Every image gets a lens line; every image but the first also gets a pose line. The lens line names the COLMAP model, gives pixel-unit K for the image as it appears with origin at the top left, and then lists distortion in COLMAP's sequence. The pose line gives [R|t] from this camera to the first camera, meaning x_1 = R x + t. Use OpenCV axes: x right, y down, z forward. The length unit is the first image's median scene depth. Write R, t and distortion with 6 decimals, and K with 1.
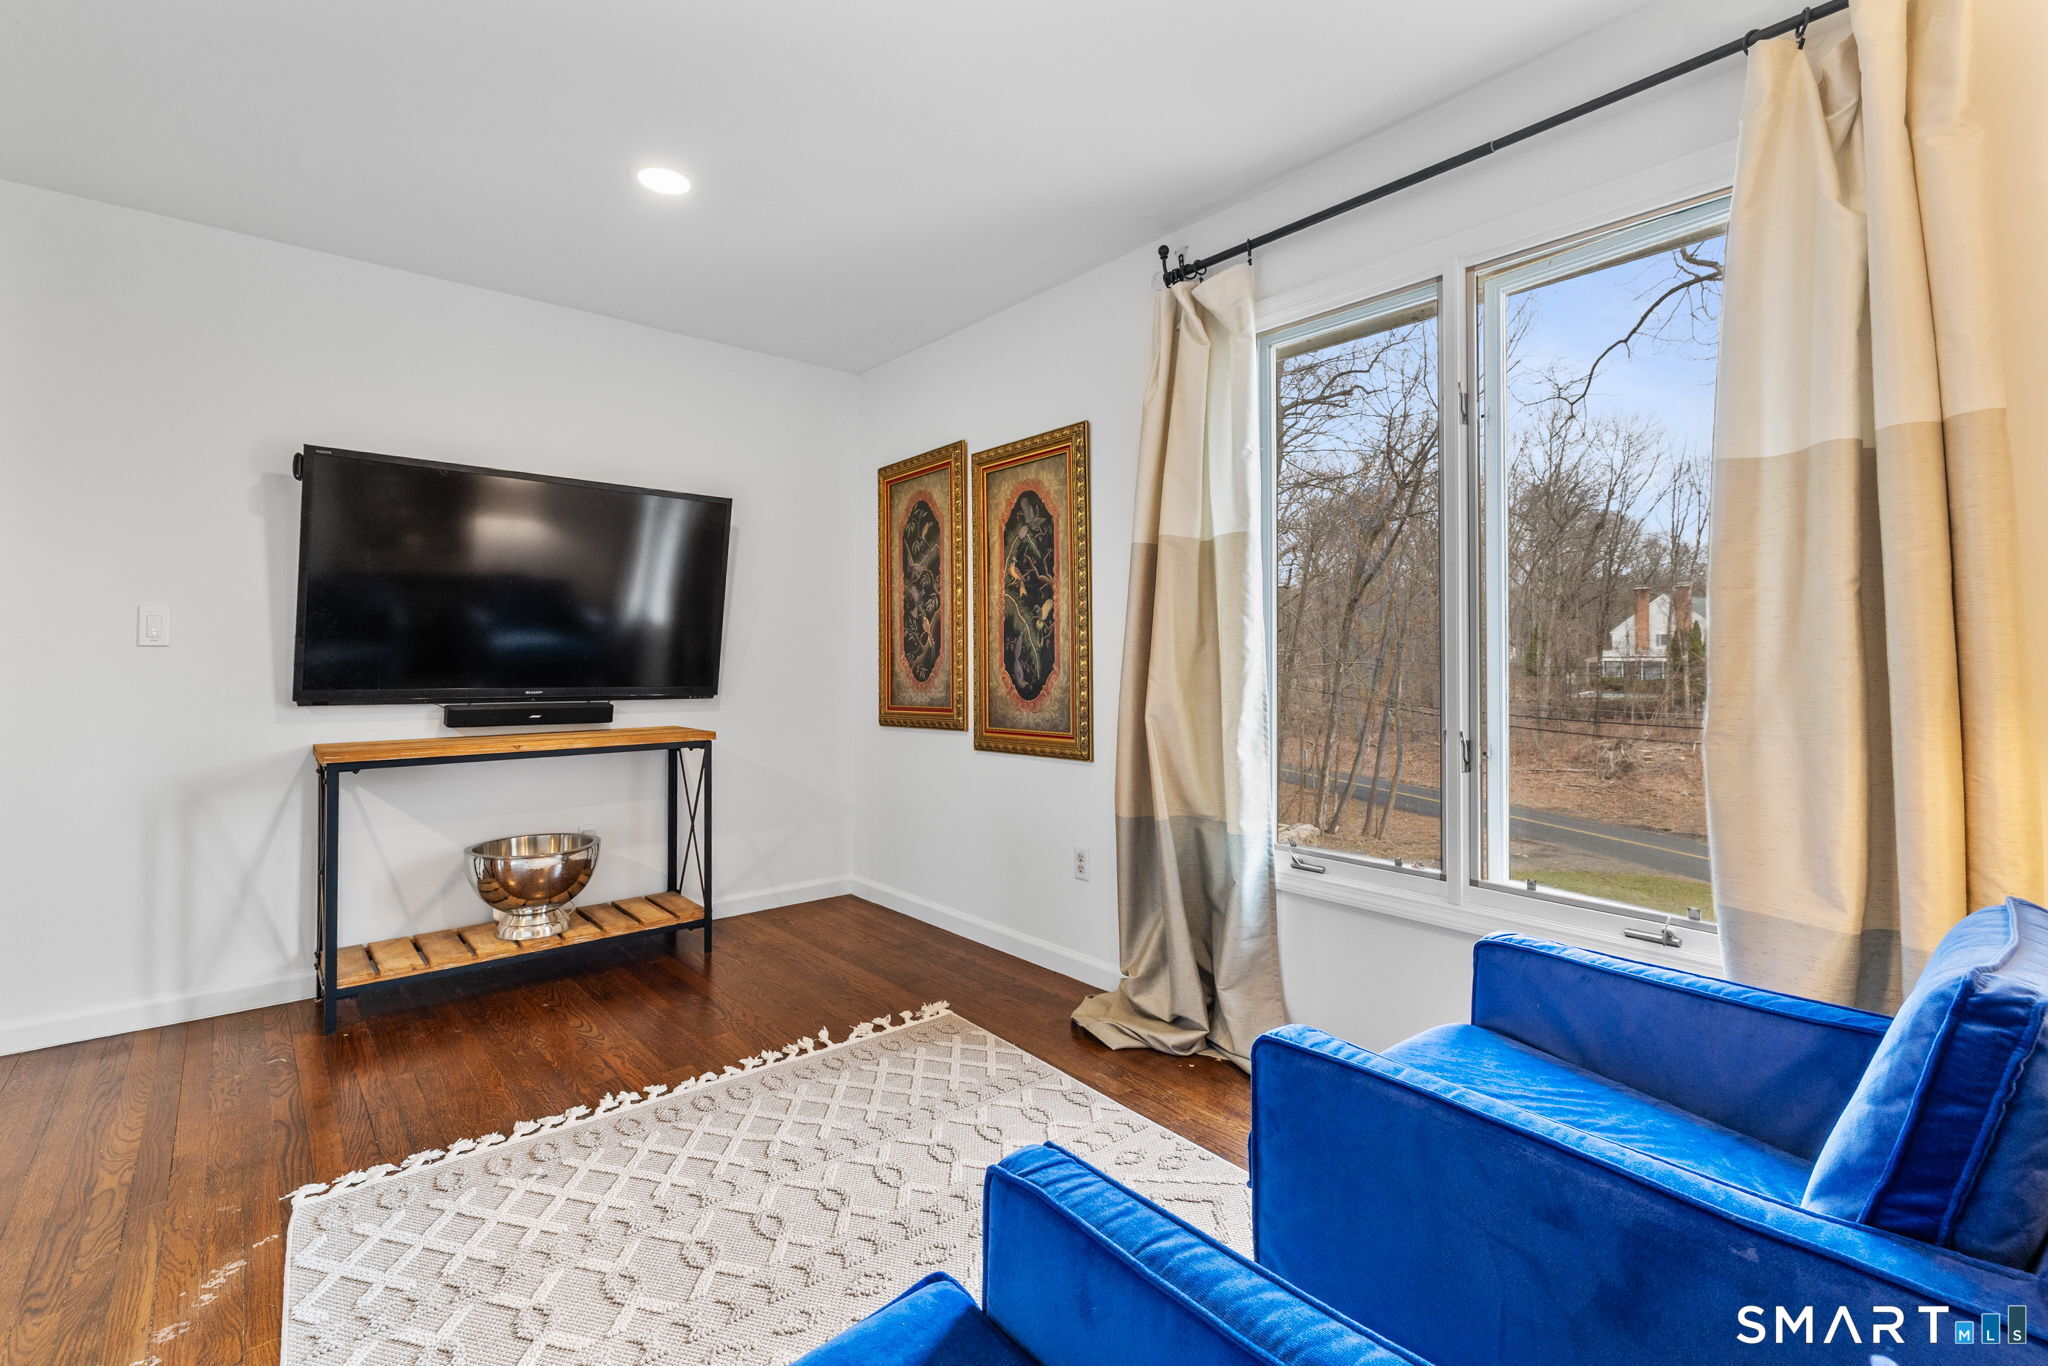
lens RADIAL K [[881.1, 0, 1017.8], [0, 881.1, 662.3], [0, 0, 1]] dist [-0.002601, 0.000235]
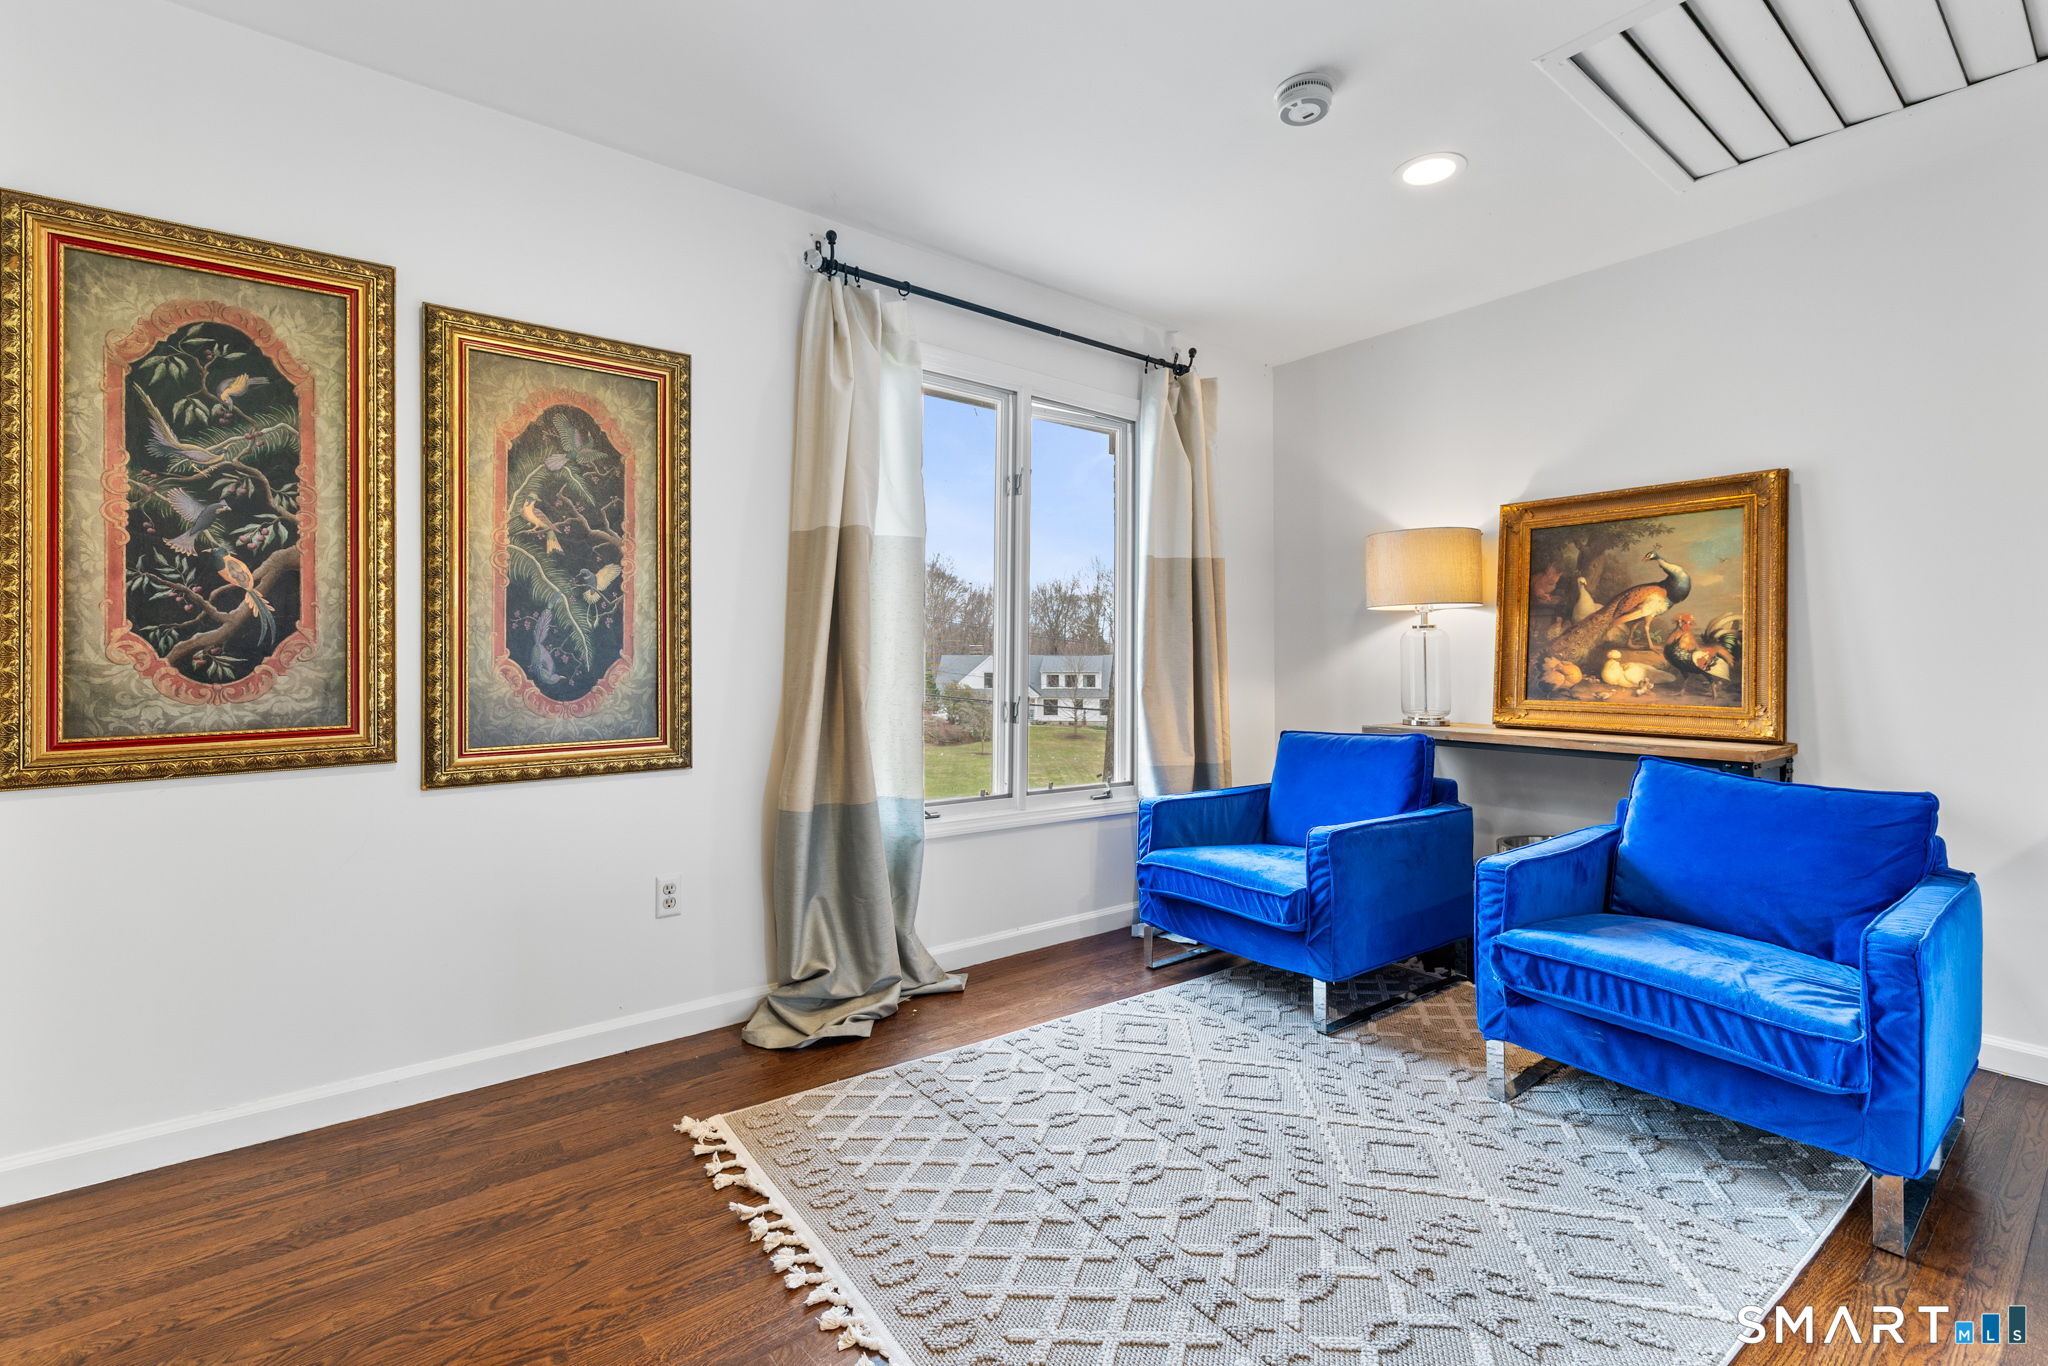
lens RADIAL K [[881.1, 0, 1015.8], [0, 881.1, 671.3], [0, 0, 1]] dist [-0.002601, 0.000235]
pose [[0.075864, -0.015390, 0.996999, -0.669267], [-0.002703, 0.999874, 0.015640, 0.006954], [-0.997115, -0.003881, 0.075812, 0.585130]]
